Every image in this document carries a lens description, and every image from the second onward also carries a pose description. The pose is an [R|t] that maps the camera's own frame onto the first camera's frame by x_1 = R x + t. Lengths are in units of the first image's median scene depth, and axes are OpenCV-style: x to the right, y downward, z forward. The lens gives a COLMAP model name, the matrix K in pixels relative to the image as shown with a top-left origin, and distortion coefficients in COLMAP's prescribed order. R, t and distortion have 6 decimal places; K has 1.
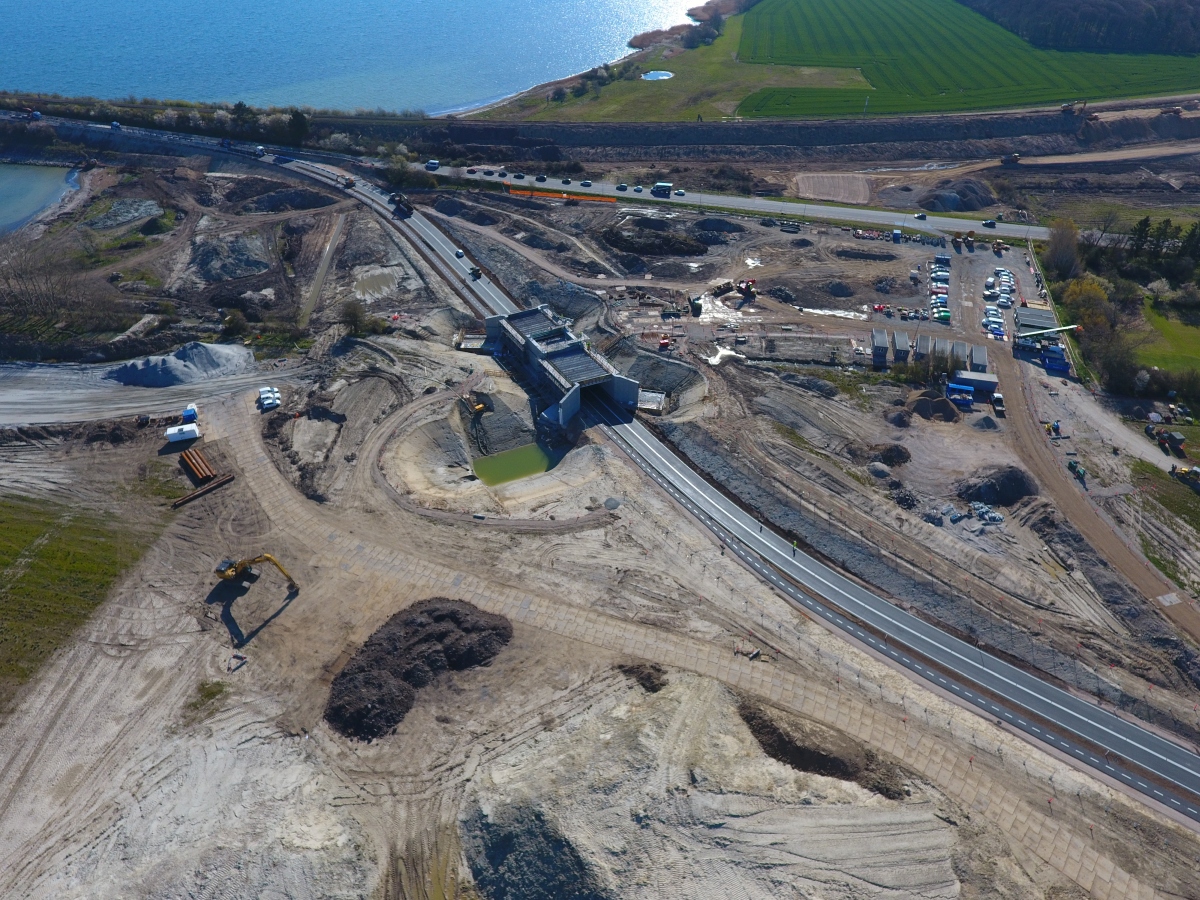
lens RADIAL K [[701.9, 0, 599.6], [0, 701.9, 427.4], [0, 0, 1]] dist [-0.003876, -0.000774]
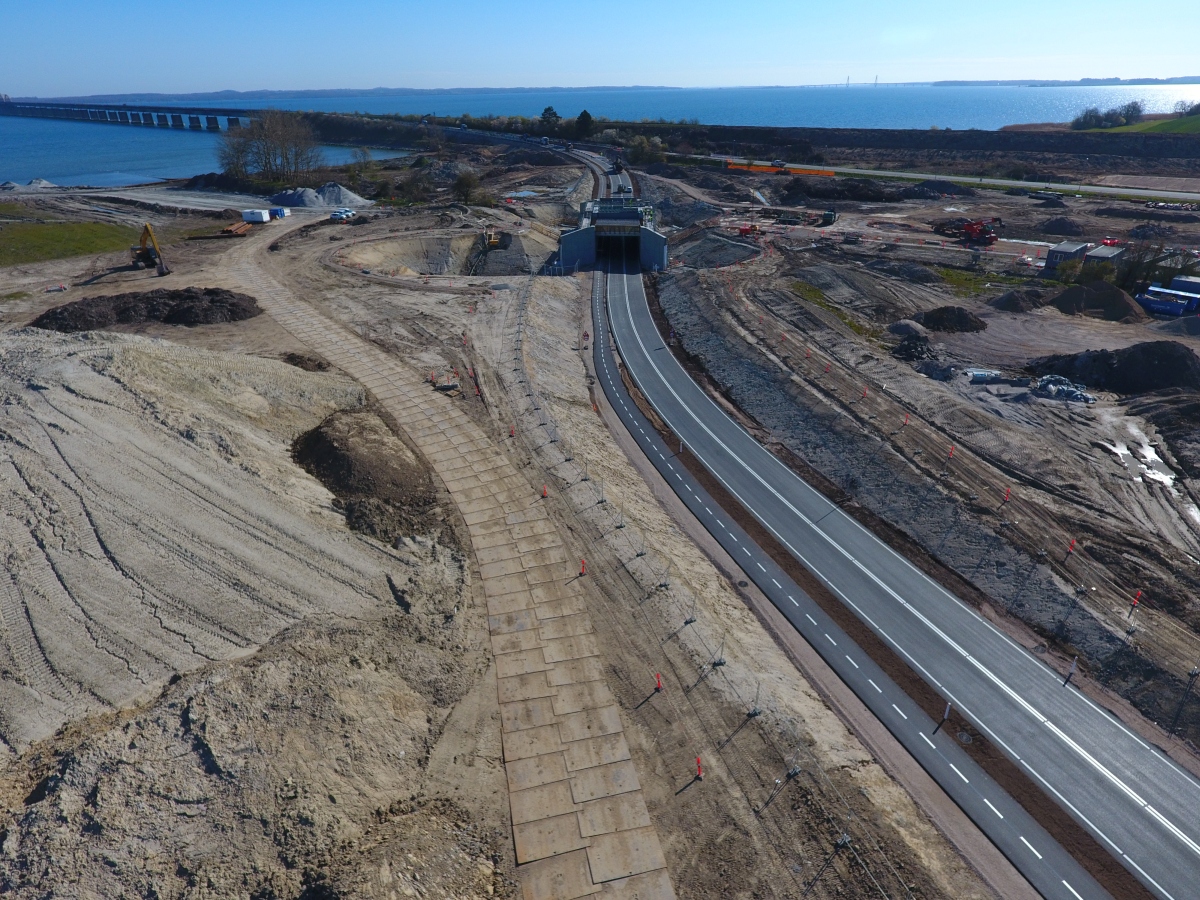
lens RADIAL K [[701.9, 0, 599.6], [0, 701.9, 427.4], [0, 0, 1]] dist [-0.003876, -0.000774]
pose [[0.839224, 0.222350, -0.496250, 0.619762], [-0.323257, 0.937822, -0.126469, 0.371925], [0.437274, 0.266552, 0.858919, 0.506573]]
